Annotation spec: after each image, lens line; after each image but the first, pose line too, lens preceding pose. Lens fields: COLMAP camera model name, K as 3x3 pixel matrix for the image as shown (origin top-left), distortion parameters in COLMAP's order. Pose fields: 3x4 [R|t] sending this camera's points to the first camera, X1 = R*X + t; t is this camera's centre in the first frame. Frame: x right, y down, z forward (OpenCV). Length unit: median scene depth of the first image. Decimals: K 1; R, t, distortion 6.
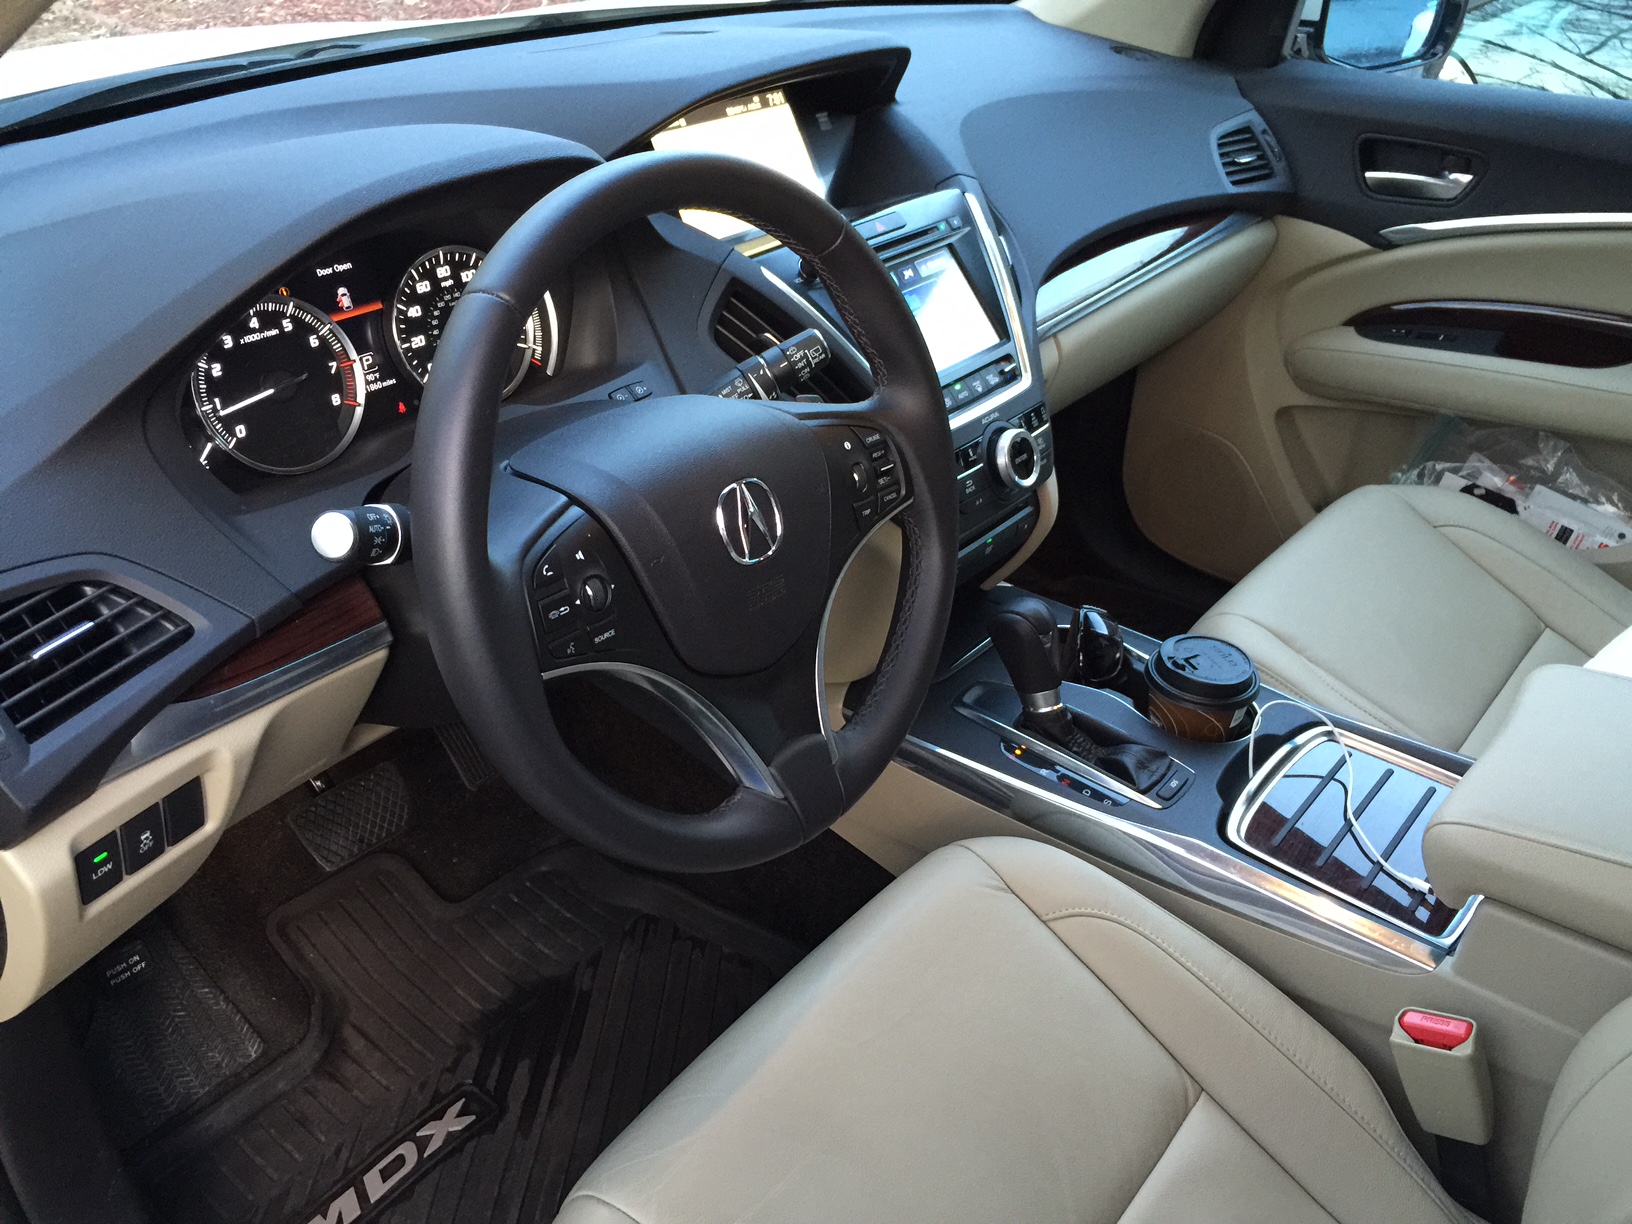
lens RADIAL K [[1412.6, 0, 828.3], [0, 1412.6, 622.6], [0, 0, 1]] dist [0.074389, -0.097598]
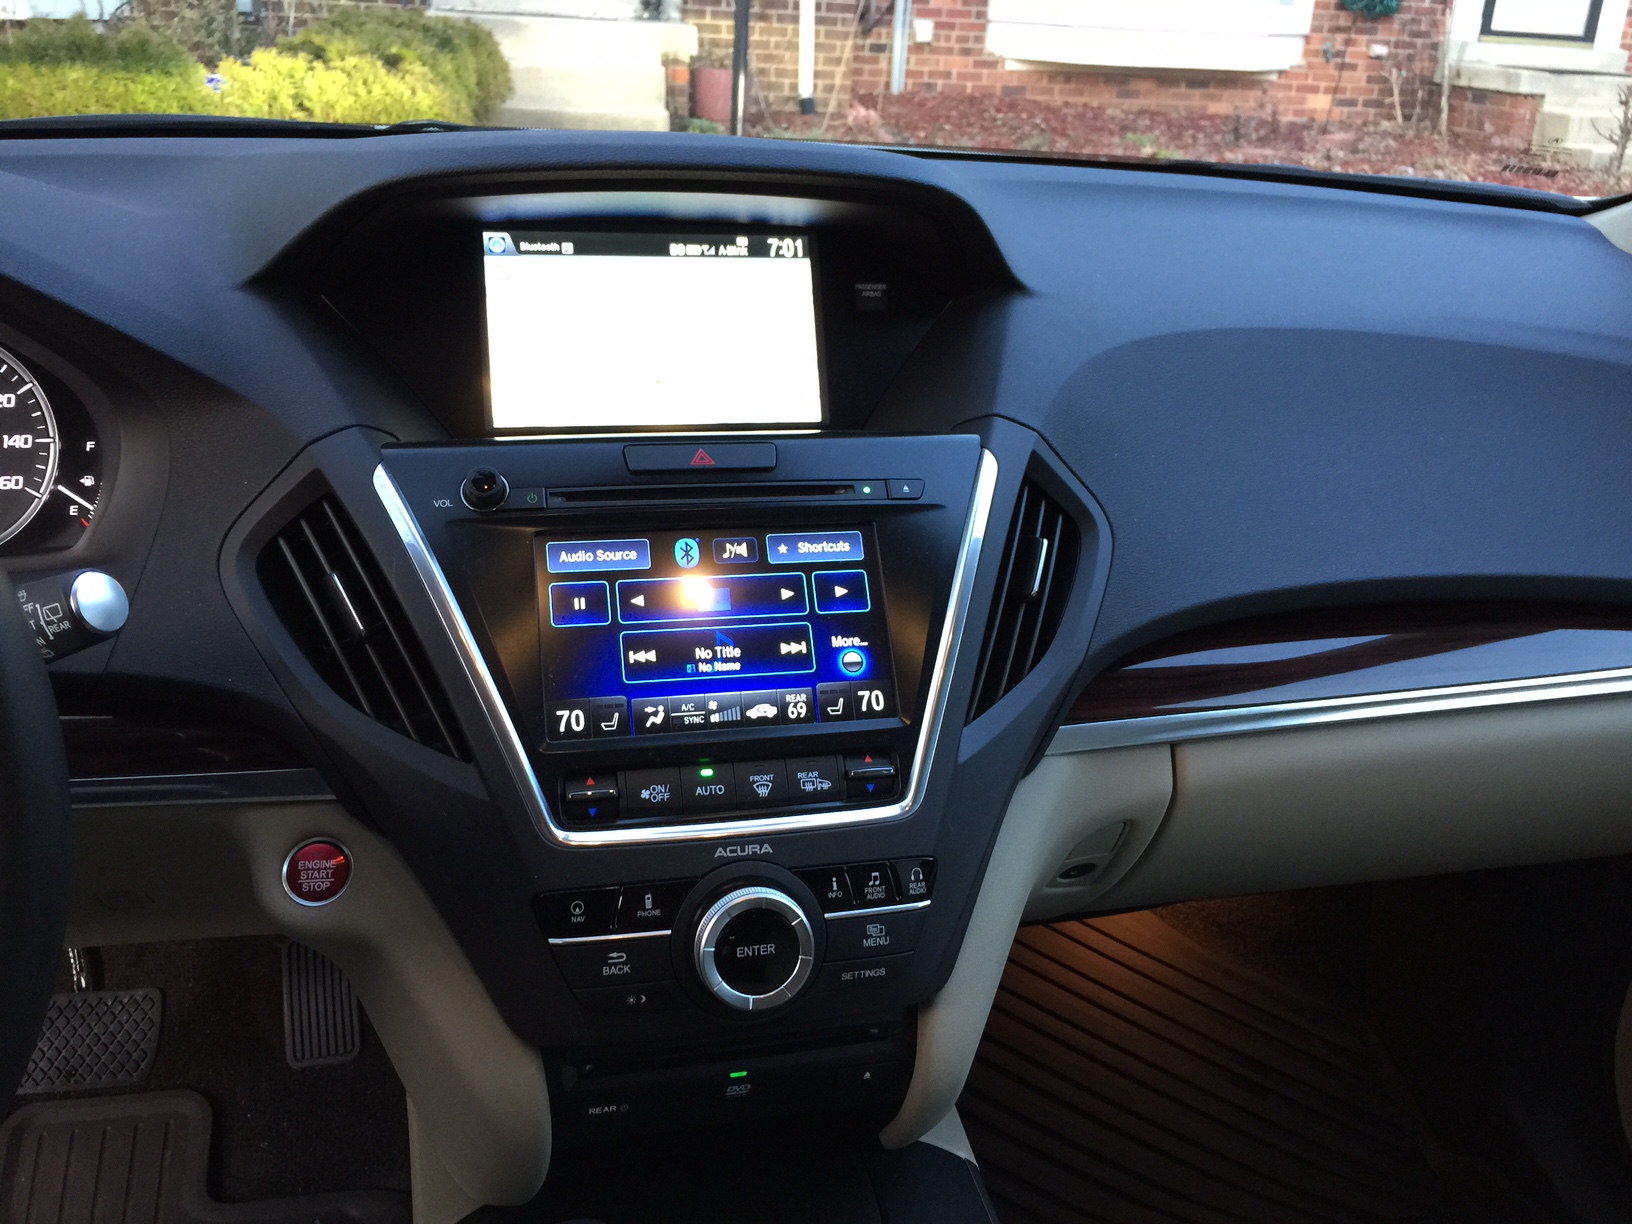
lens RADIAL K [[1412.6, 0, 816.3], [0, 1412.6, 608.5], [0, 0, 1]] dist [0.074389, -0.097598]
pose [[0.786836, 0.271430, -0.554270, 0.480254], [-0.351323, 0.935370, -0.040677, -0.261099], [0.507407, 0.226734, 0.831342, 0.689466]]
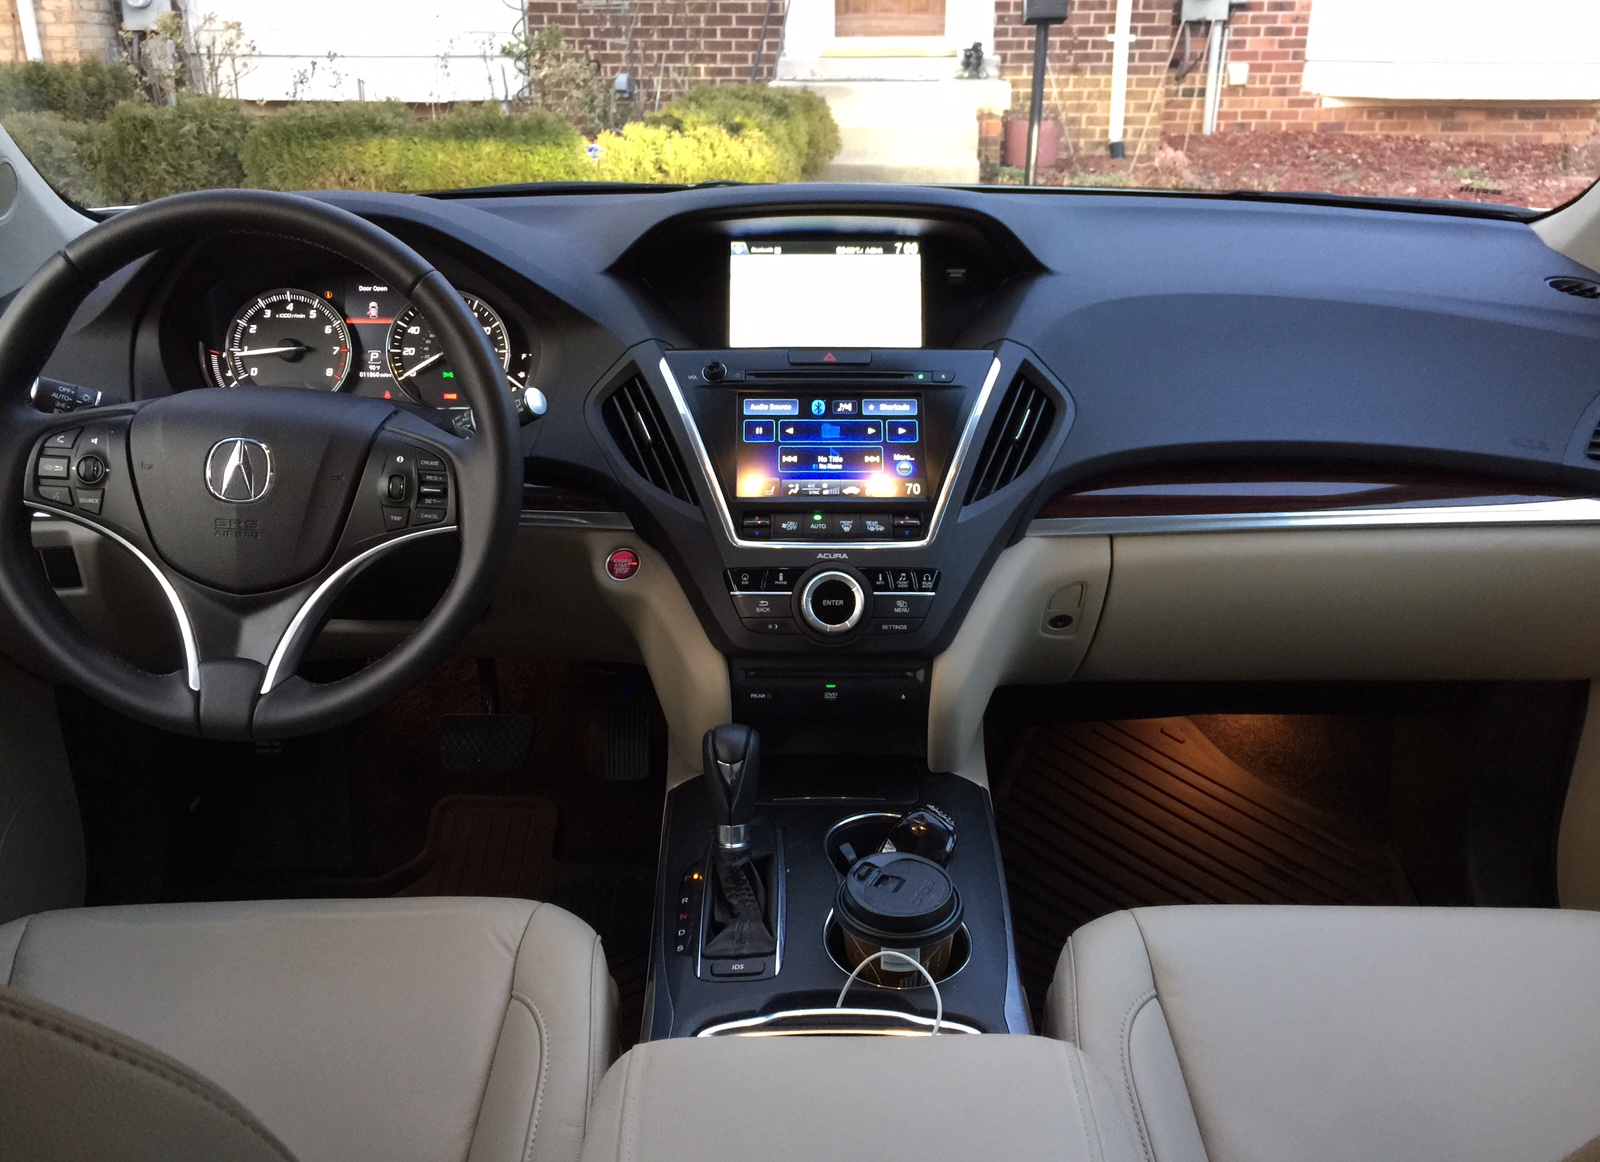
lens RADIAL K [[1421.9, 0, 801.0], [0, 1421.9, 584.4], [0, 0, 1]] dist [0.077350, -0.114044]
pose [[0.622109, 0.271934, -0.734188, 1.001792], [-0.396366, 0.918083, 0.004188, -0.148369], [0.675185, 0.288402, 0.678933, 0.396915]]
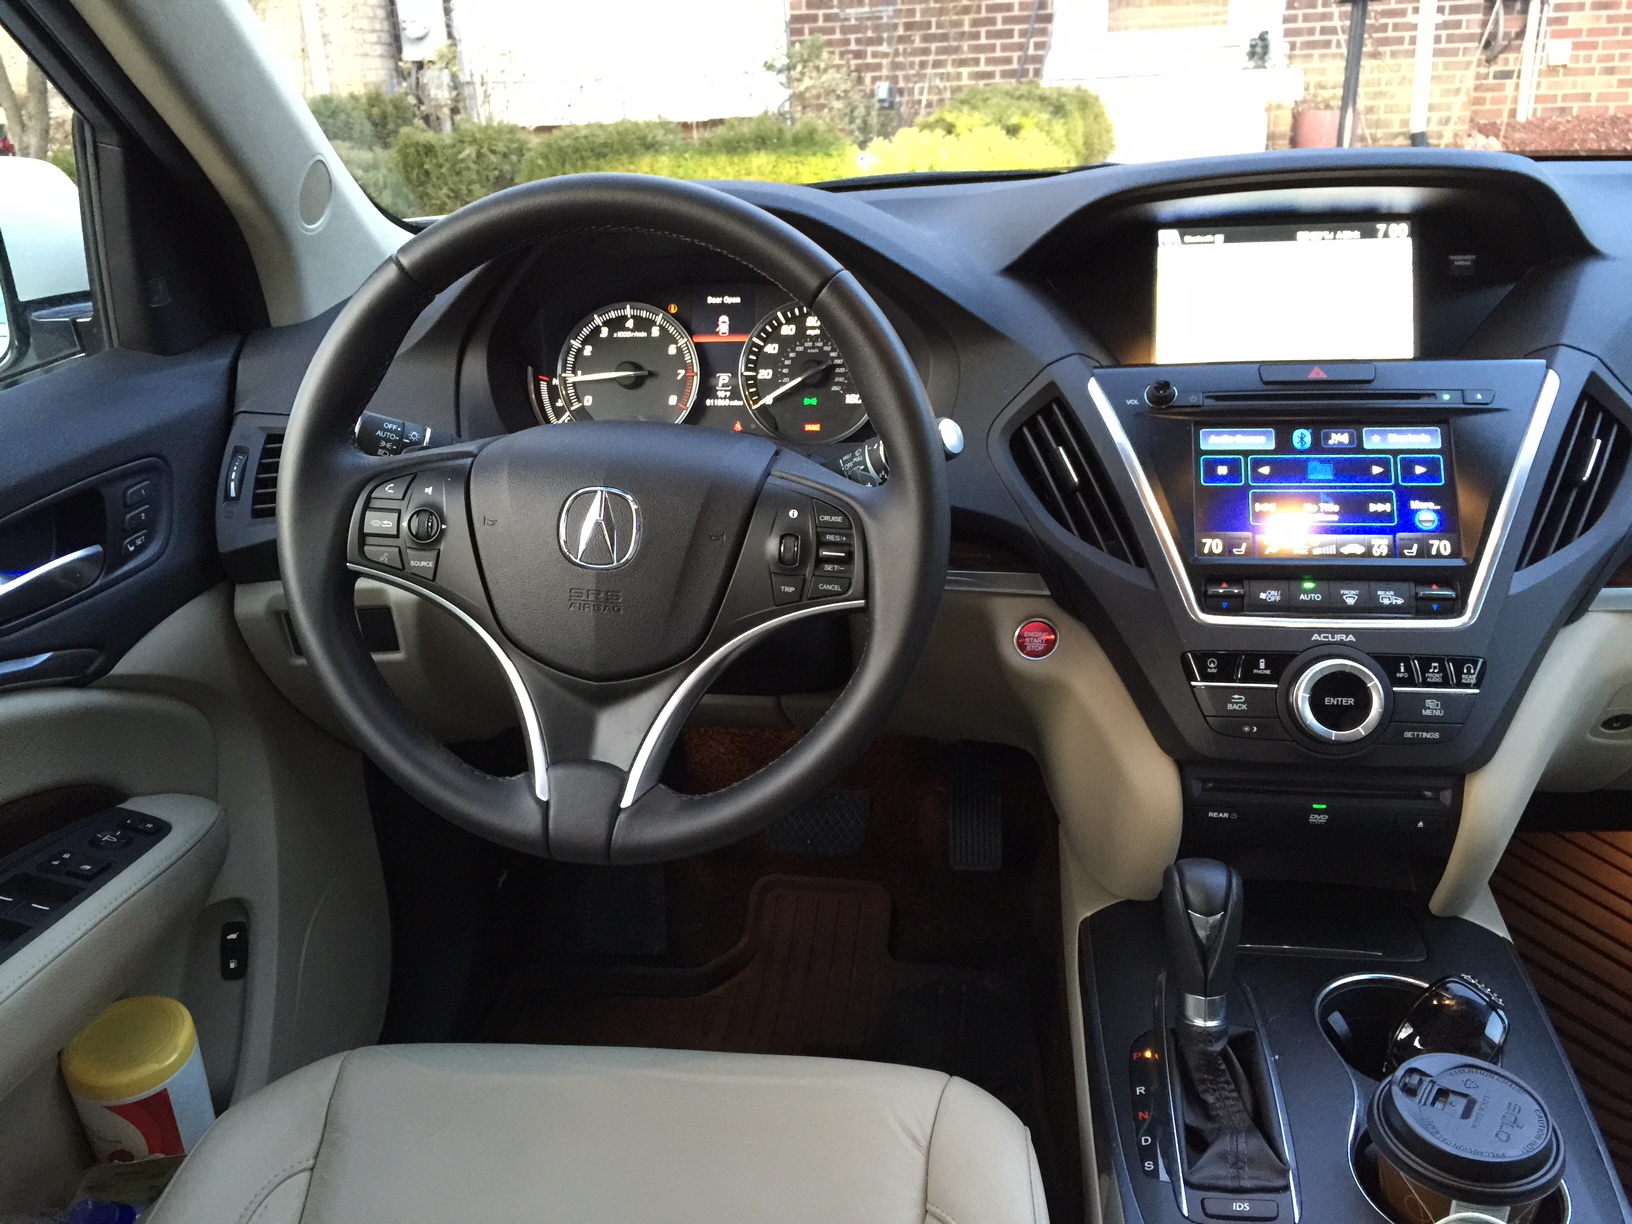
lens RADIAL K [[1412.6, 0, 801.2], [0, 1412.6, 615.0], [0, 0, 1]] dist [0.074389, -0.097598]
pose [[0.493225, 0.289200, -0.820422, 0.704606], [-0.403344, 0.911643, 0.078871, -0.124208], [0.770742, 0.292011, 0.566292, 0.445425]]
